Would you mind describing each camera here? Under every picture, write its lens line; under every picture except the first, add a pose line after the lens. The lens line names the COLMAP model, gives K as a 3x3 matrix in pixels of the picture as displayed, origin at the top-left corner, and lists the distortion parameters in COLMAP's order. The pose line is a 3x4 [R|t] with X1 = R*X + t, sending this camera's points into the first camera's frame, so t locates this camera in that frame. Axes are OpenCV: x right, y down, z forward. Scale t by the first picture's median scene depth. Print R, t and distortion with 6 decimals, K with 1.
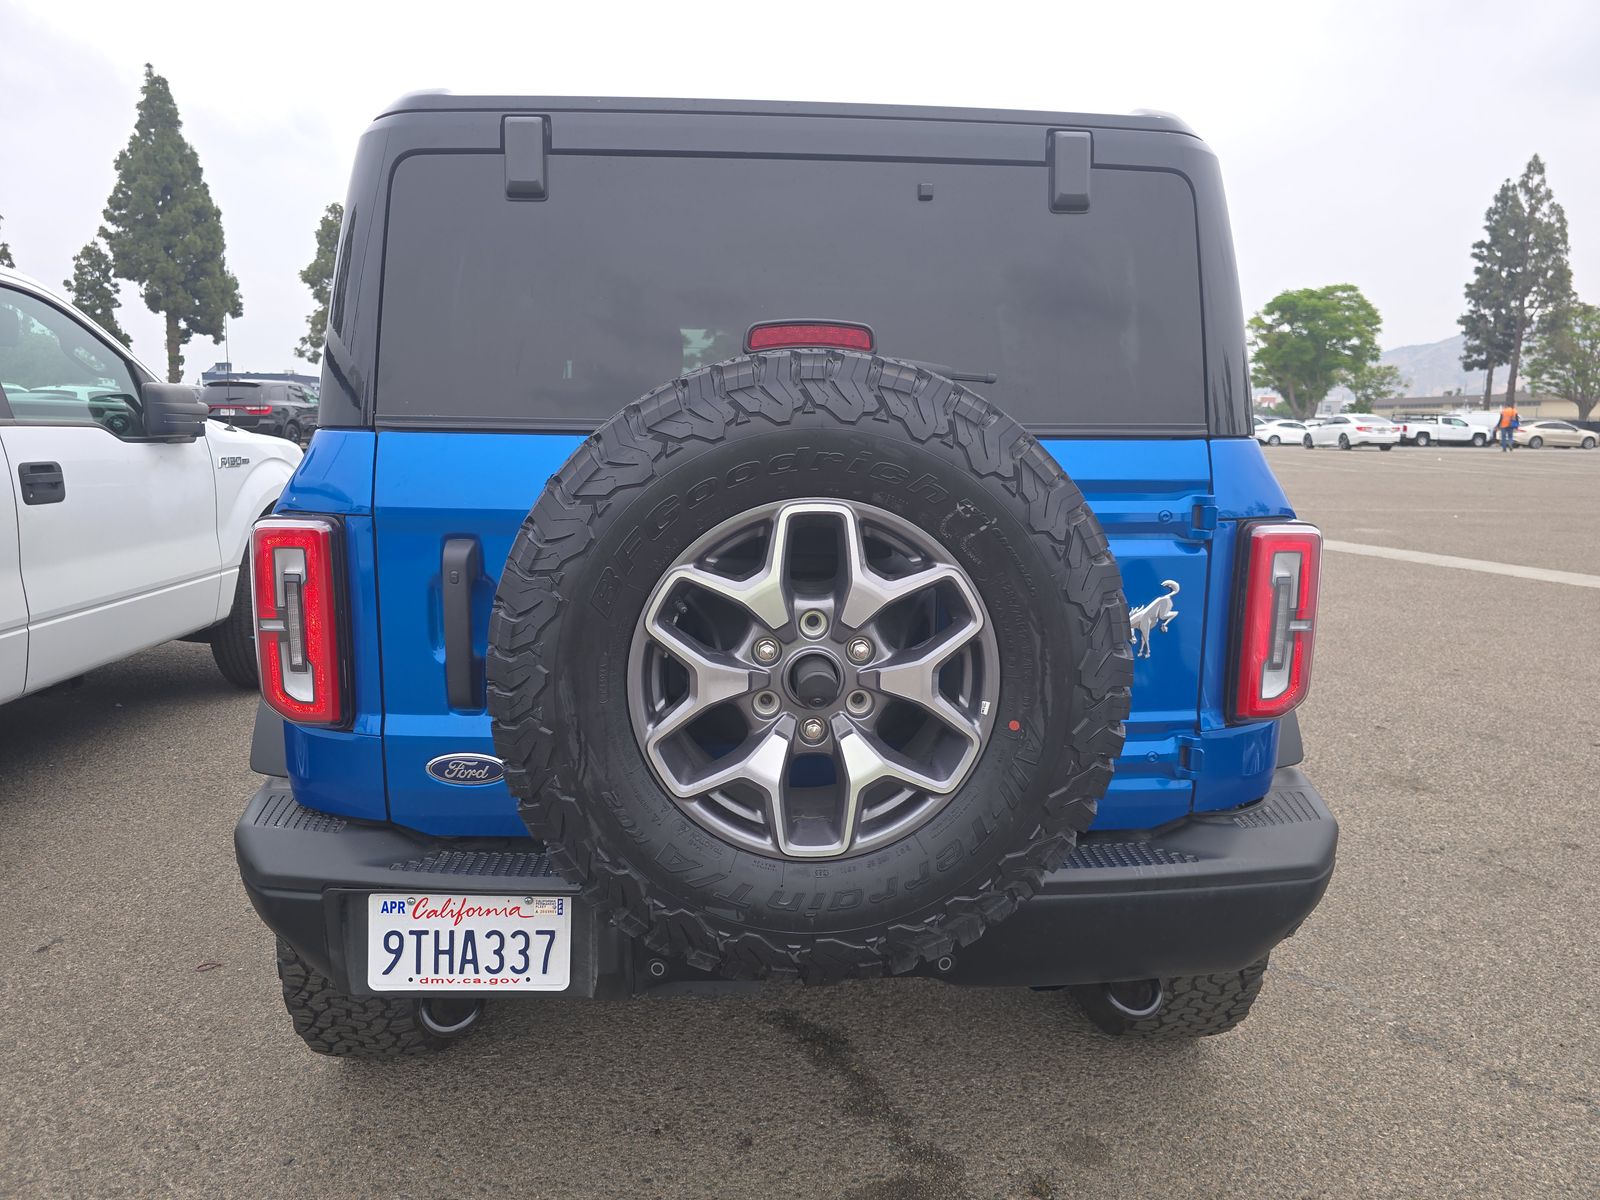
lens RADIAL K [[1119.4, 0, 792.9], [0, 1119.4, 594.7], [0, 0, 1]] dist [0.009513, -0.007538]
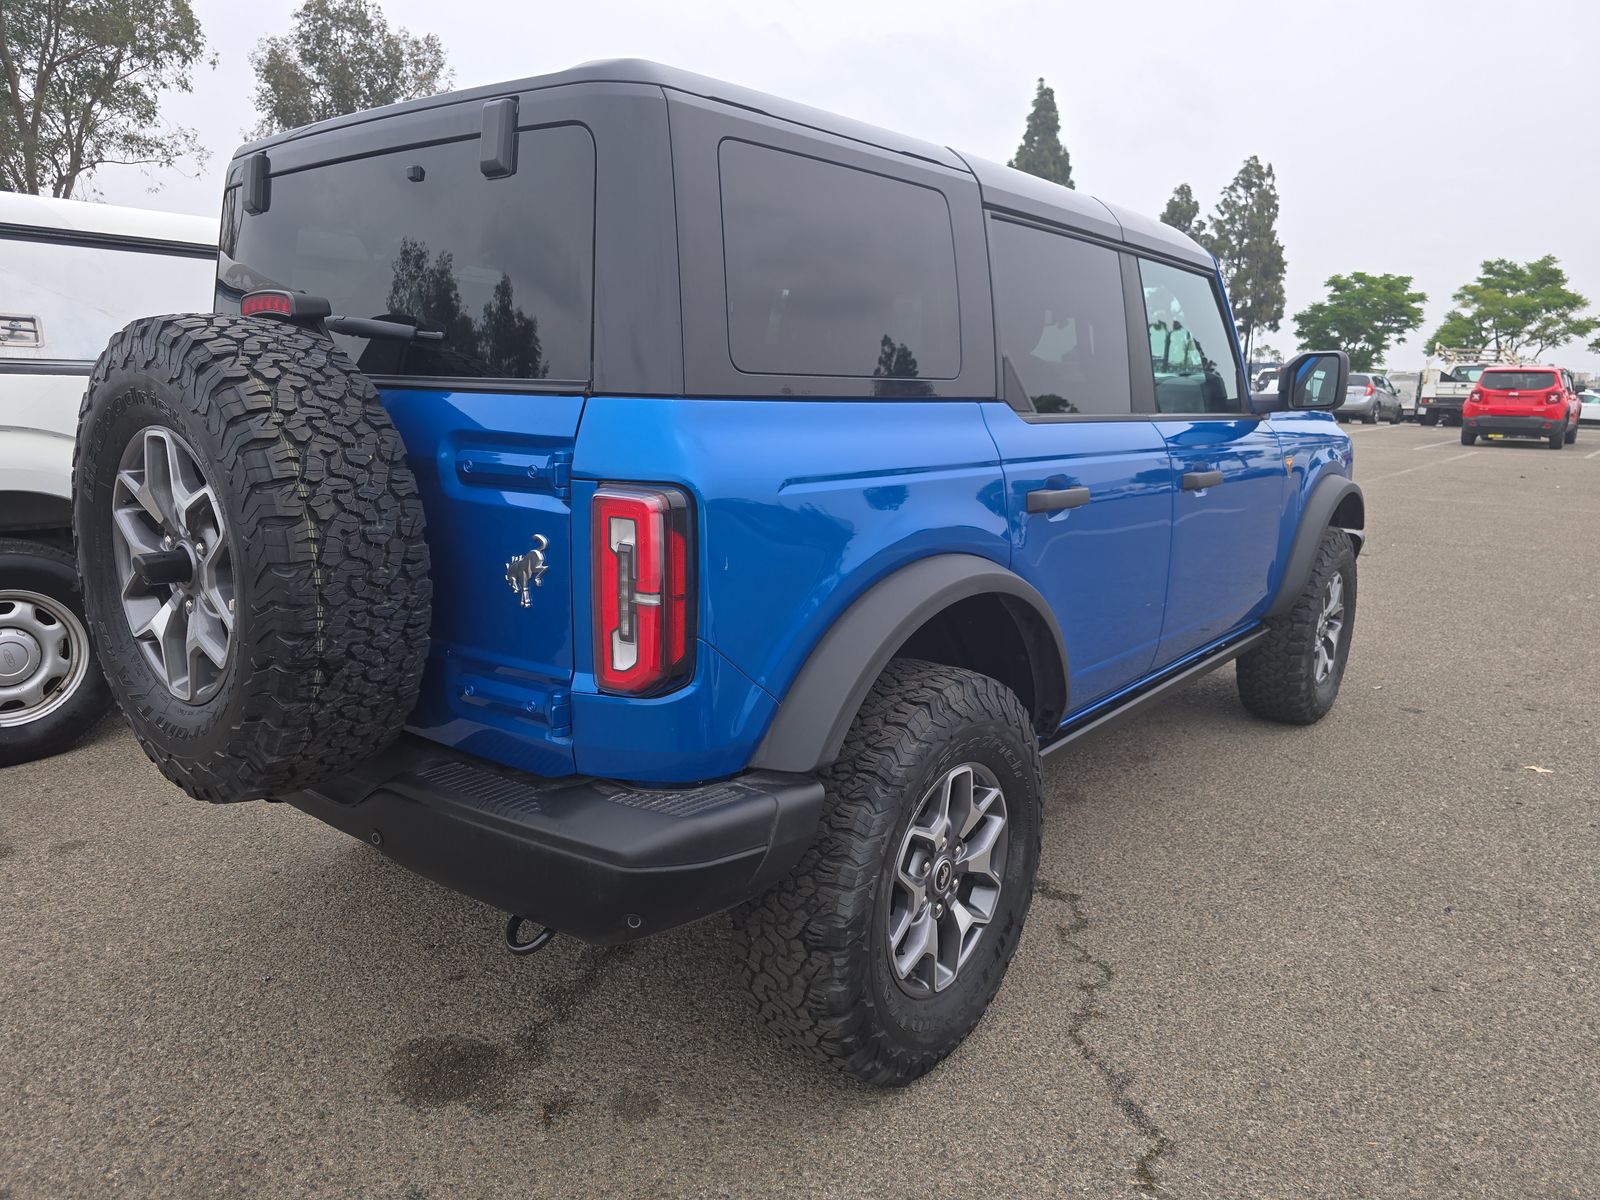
lens RADIAL K [[1092.7, 0, 804.2], [0, 1092.7, 585.7], [0, 0, 1]] dist [0.058426, -0.000834]
pose [[0.743595, 0.125716, -0.656705, 1.207062], [-0.116002, 0.991527, 0.058463, -0.054190], [0.658491, 0.032706, 0.751878, 0.419304]]
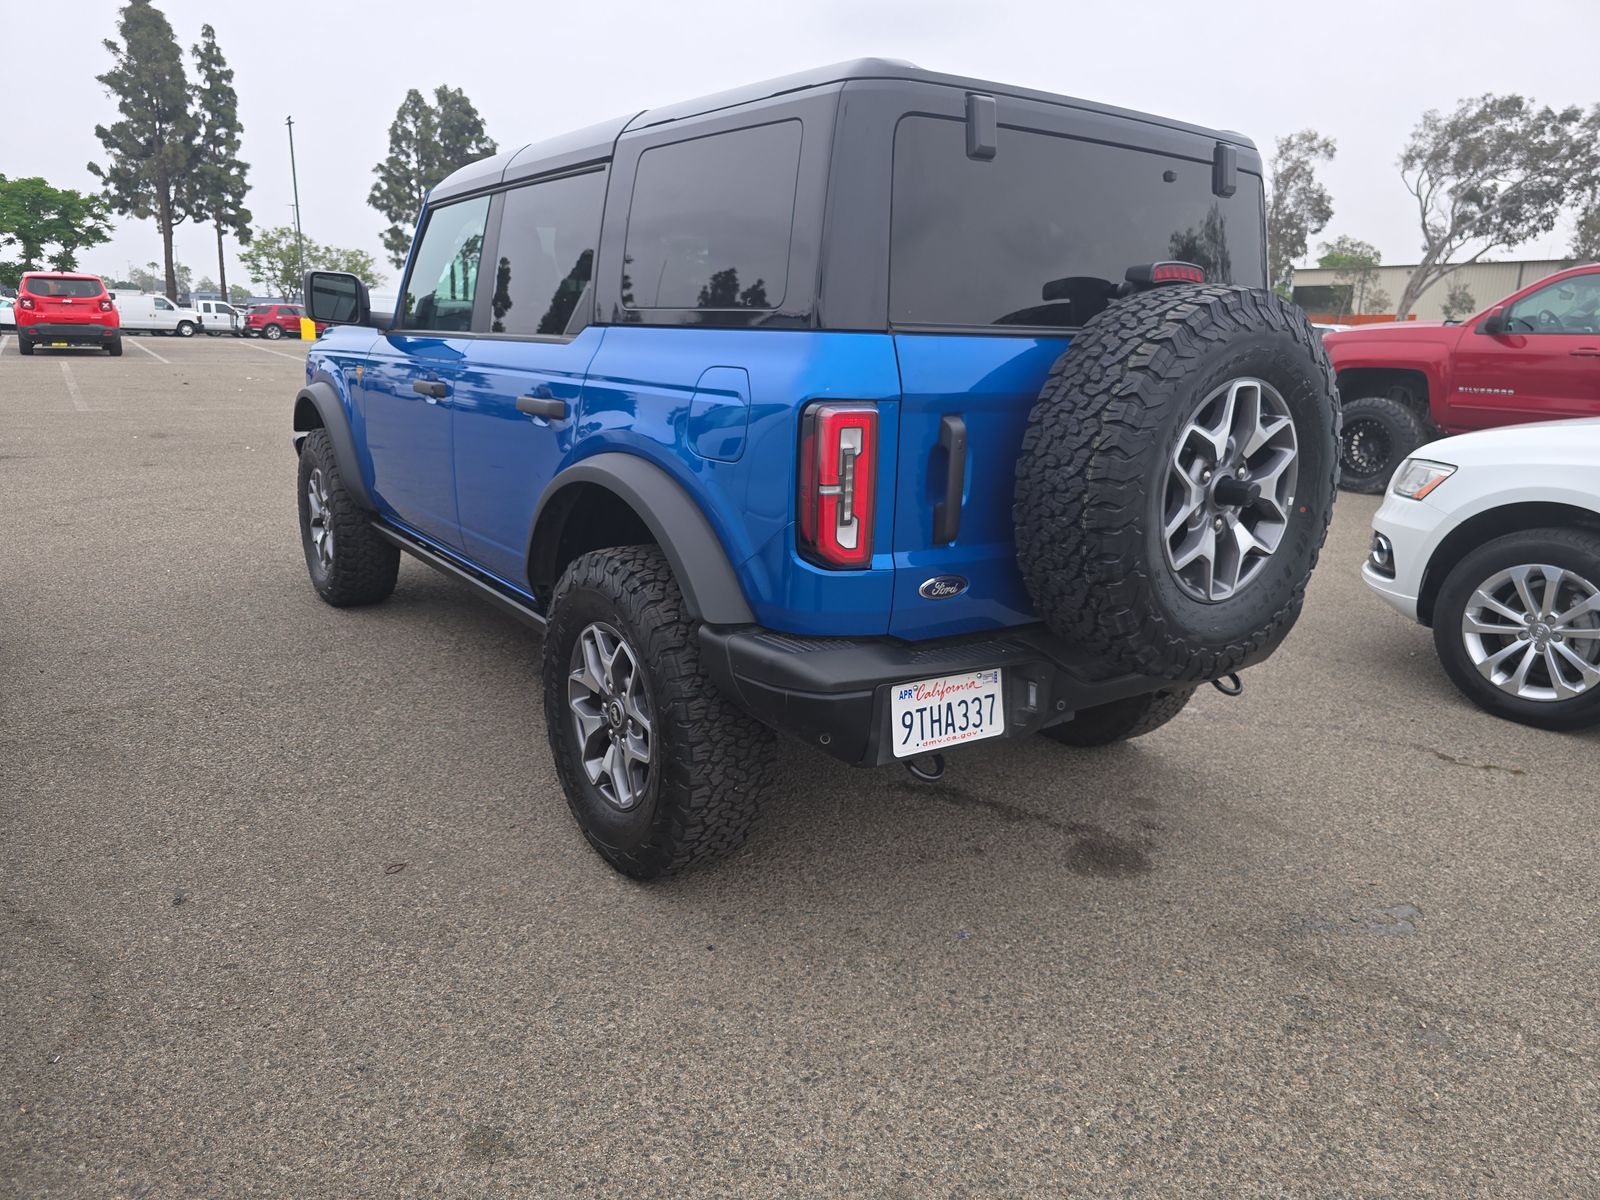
lens RADIAL K [[1119.4, 0, 792.9], [0, 1119.4, 594.7], [0, 0, 1]] dist [0.009513, -0.007538]
pose [[0.860390, -0.115292, 0.496425, -1.121848], [0.067282, 0.991246, 0.113600, -0.002316], [-0.505176, -0.064340, 0.860615, -0.081941]]
